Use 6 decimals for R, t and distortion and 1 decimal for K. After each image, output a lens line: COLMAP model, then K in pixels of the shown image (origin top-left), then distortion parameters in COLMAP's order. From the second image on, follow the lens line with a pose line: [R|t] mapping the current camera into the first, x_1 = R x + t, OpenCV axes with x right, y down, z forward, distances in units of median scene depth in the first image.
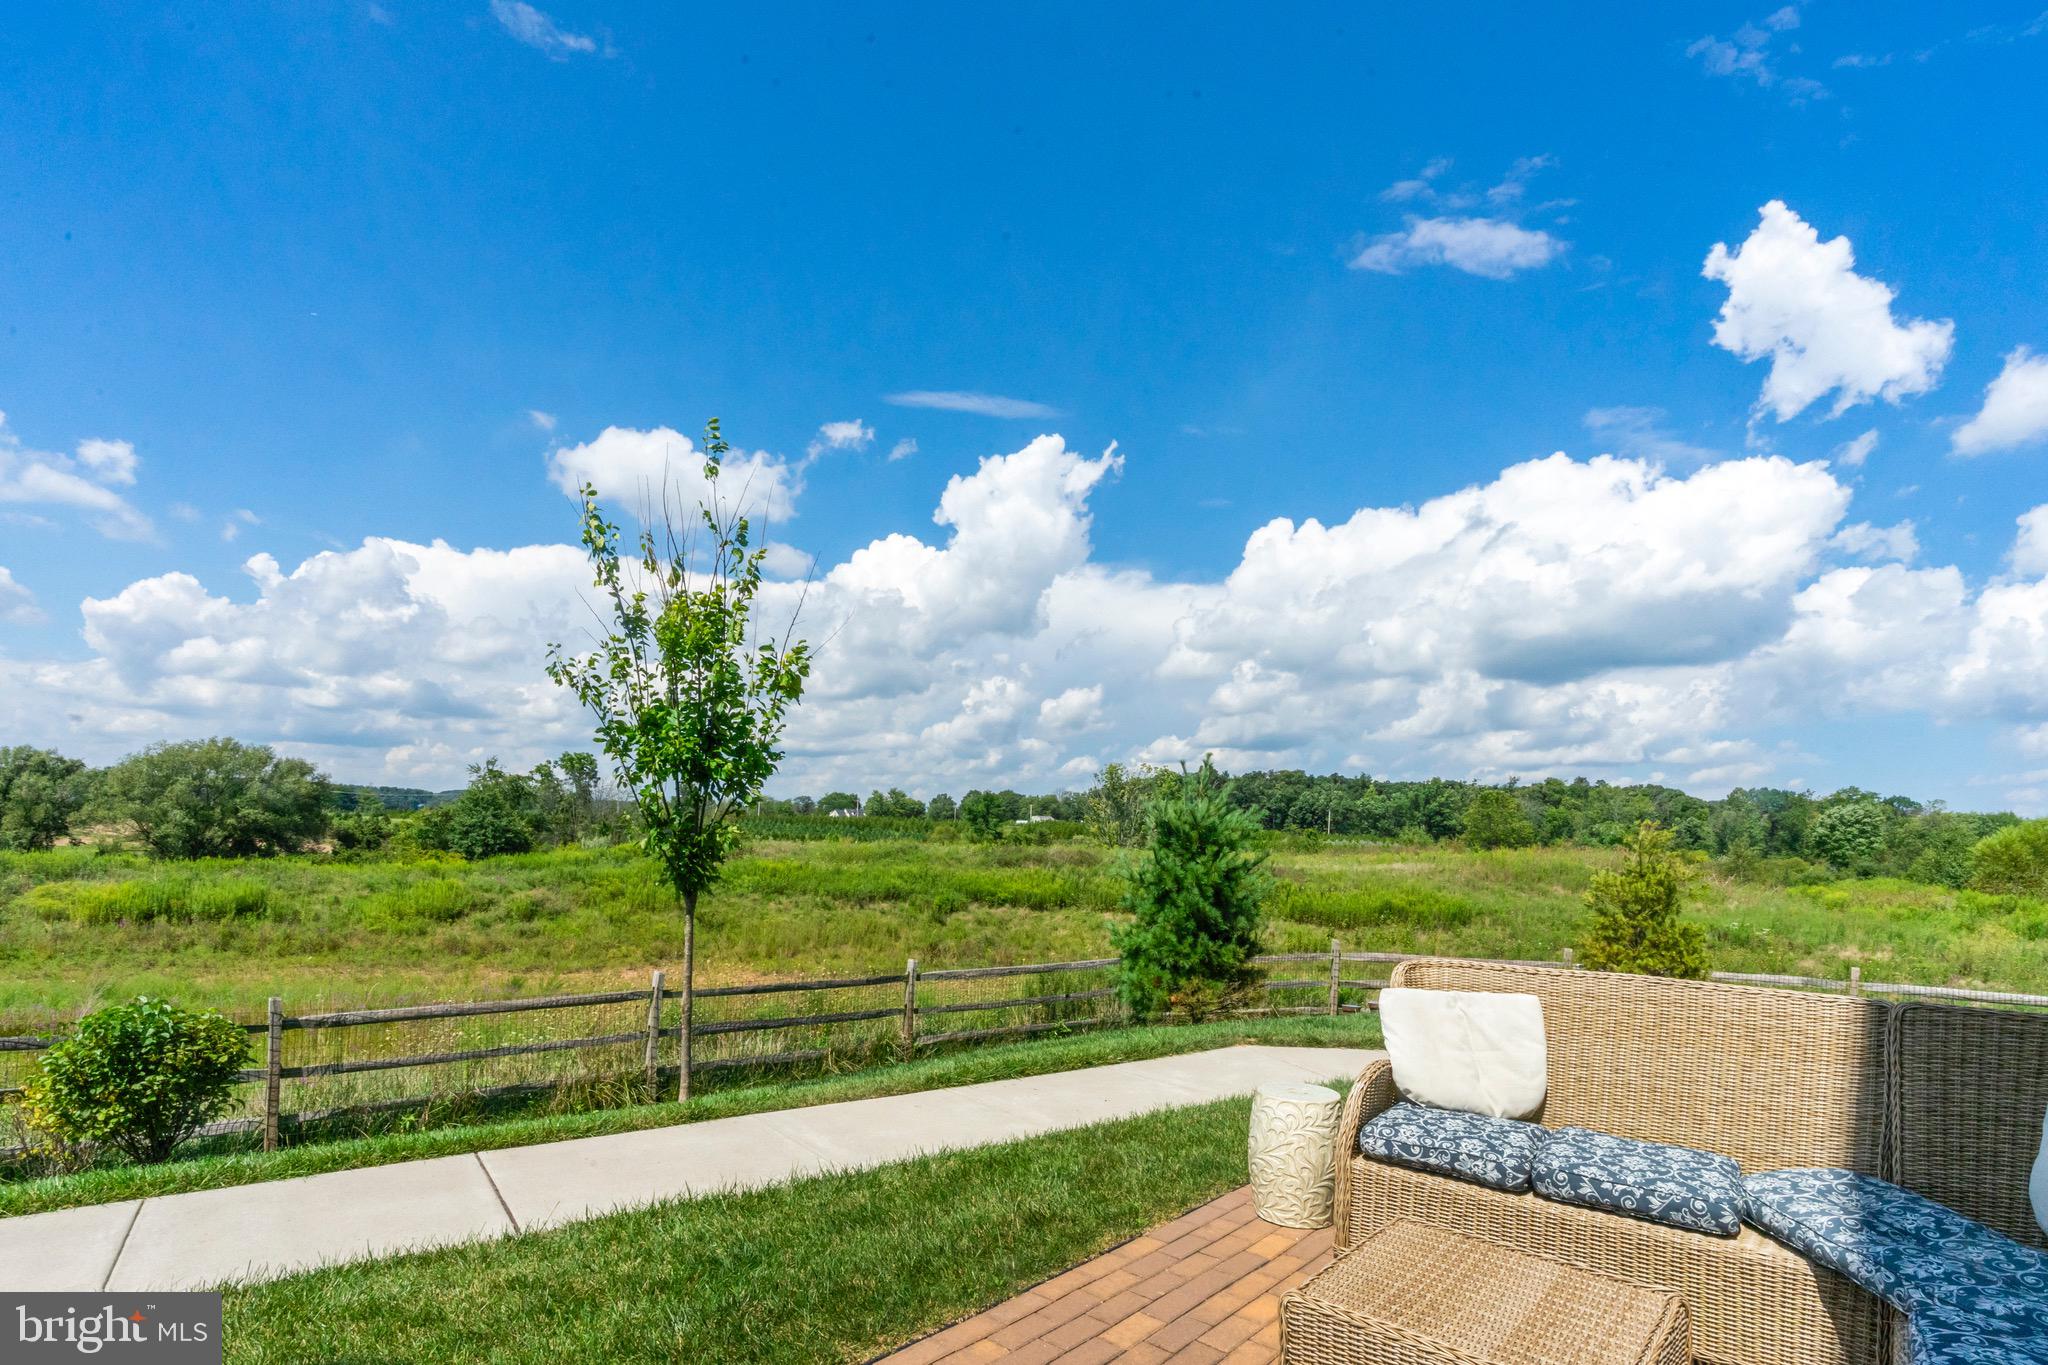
lens RADIAL K [[960.6, 0, 1060.1], [0, 960.6, 677.7], [0, 0, 1]] dist [-0.000875, 0.000362]
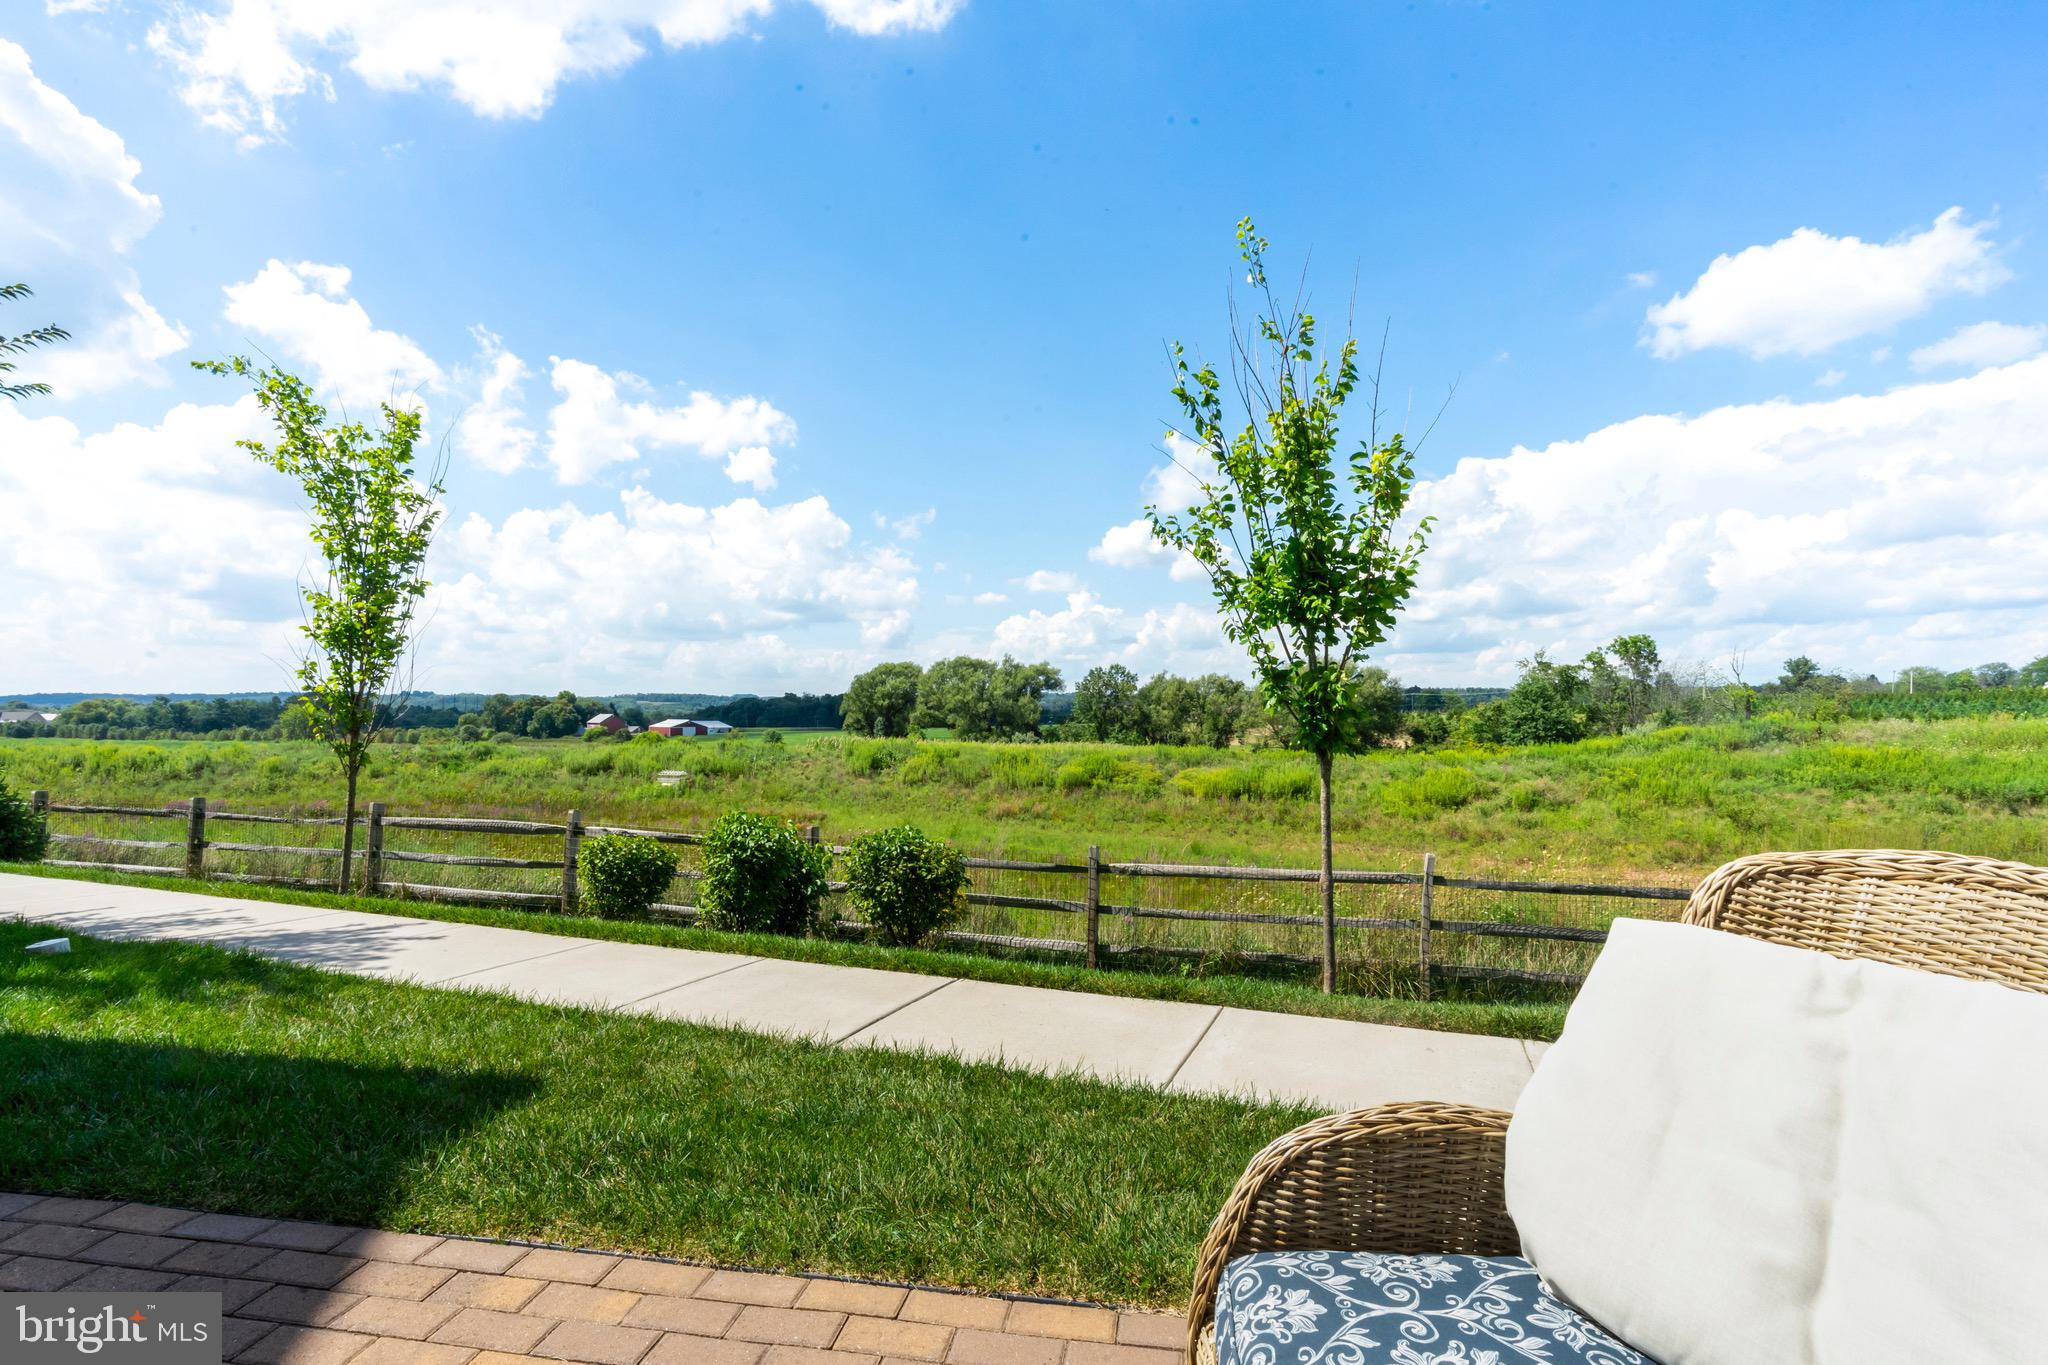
lens RADIAL K [[1025.9, 0, 1016.0], [0, 1025.9, 662.3], [0, 0, 1]] dist [-0.021001, 0.000412]
pose [[0.503821, -0.083814, -0.859733, 0.066014], [0.165363, 0.986232, 0.000760, 0.025175], [0.847832, -0.142551, 0.510744, 0.082847]]
